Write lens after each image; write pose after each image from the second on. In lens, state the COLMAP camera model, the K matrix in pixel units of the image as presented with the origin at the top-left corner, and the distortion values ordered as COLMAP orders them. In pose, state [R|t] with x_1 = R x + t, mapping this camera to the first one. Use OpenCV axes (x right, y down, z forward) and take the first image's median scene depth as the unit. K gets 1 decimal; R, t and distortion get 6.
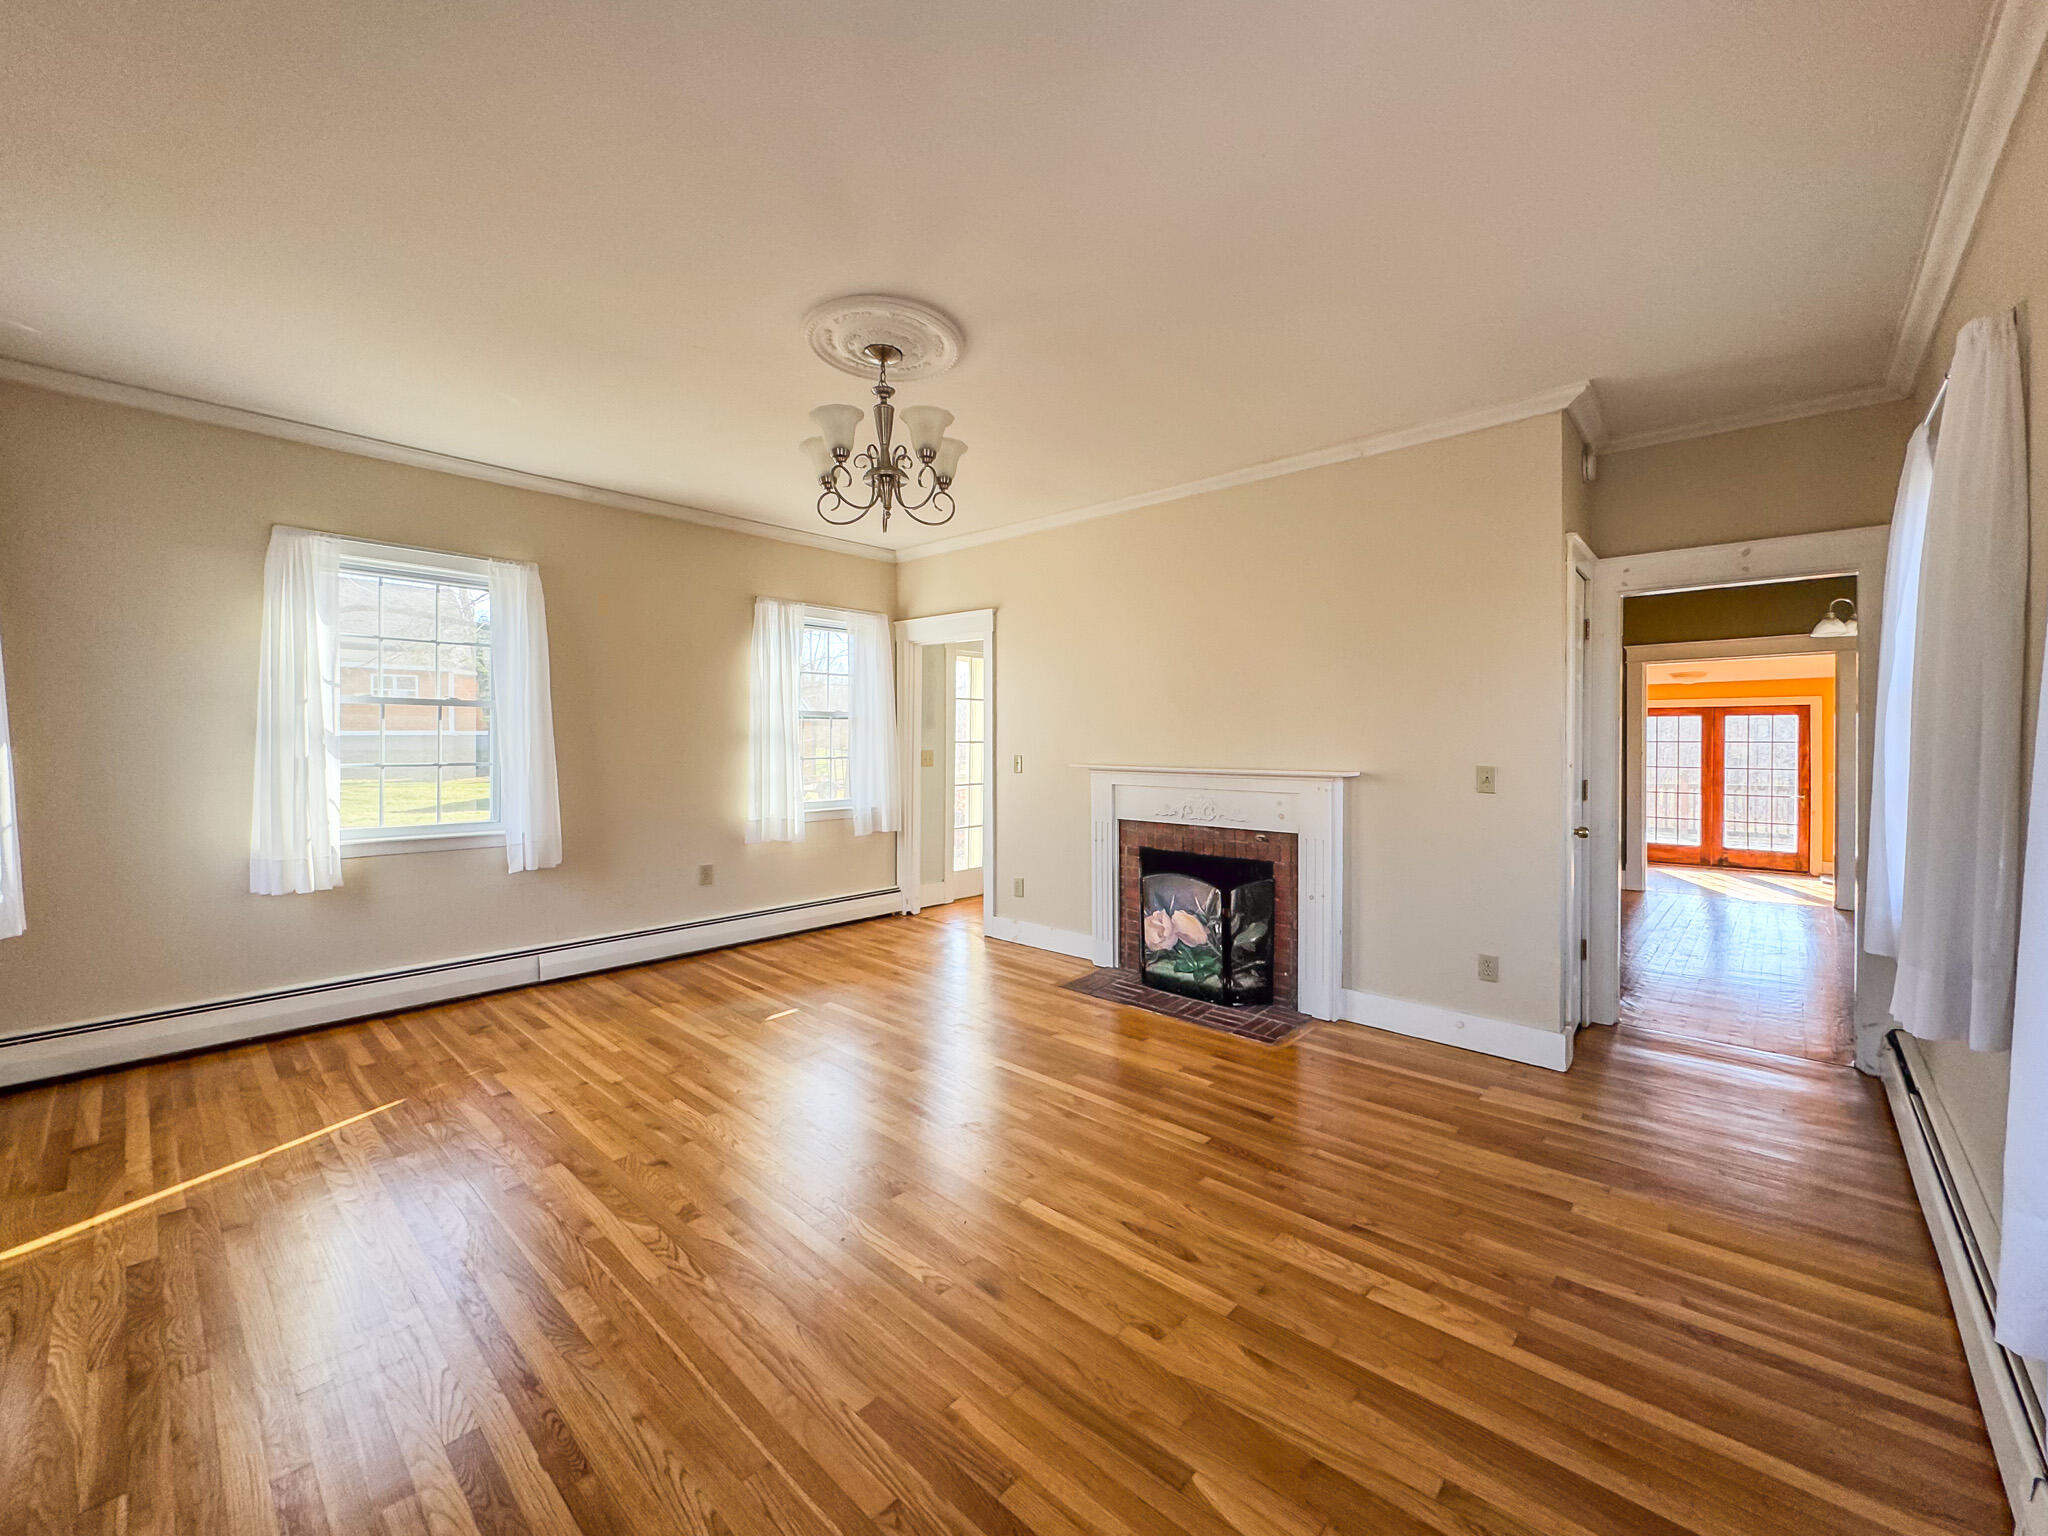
lens RADIAL K [[820.4, 0, 1026.8], [0, 820.4, 754.5], [0, 0, 1]] dist [-0.001345, -0.000207]
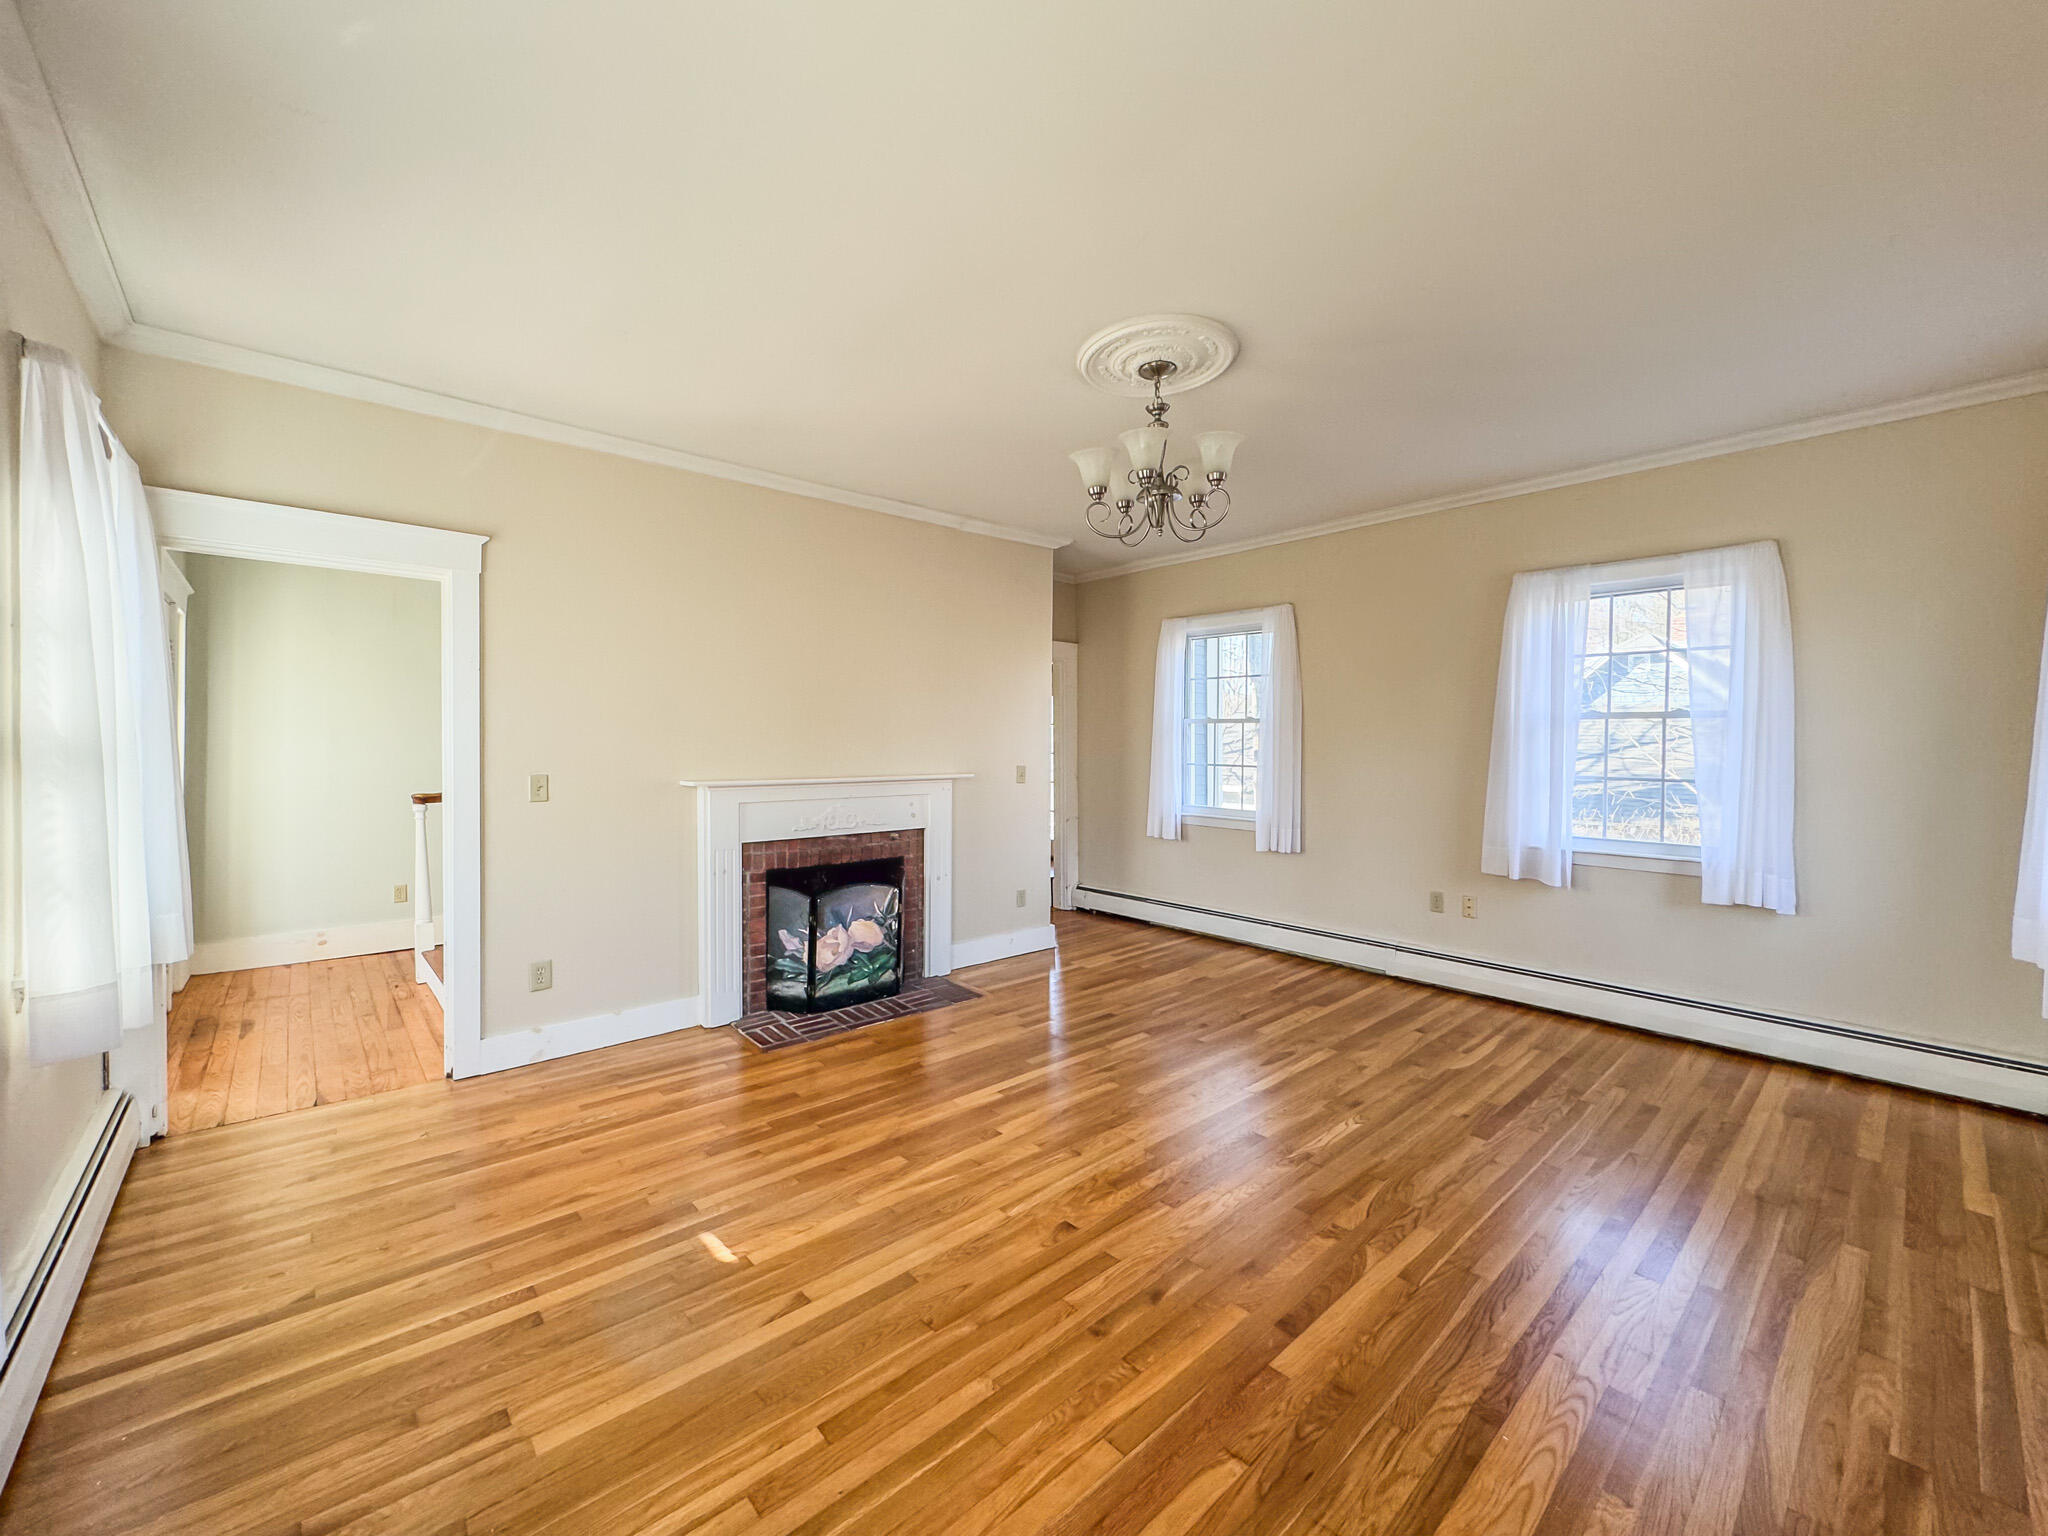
lens RADIAL K [[821.1, 0, 1021.1], [0, 821.1, 764.7], [0, 0, 1]] dist [-0.000929, -0.000025]
pose [[0.100653, -0.027111, 0.994552, -0.812696], [0.016538, 0.999536, 0.025573, -0.022435], [-0.994784, 0.013874, 0.101055, 0.723240]]
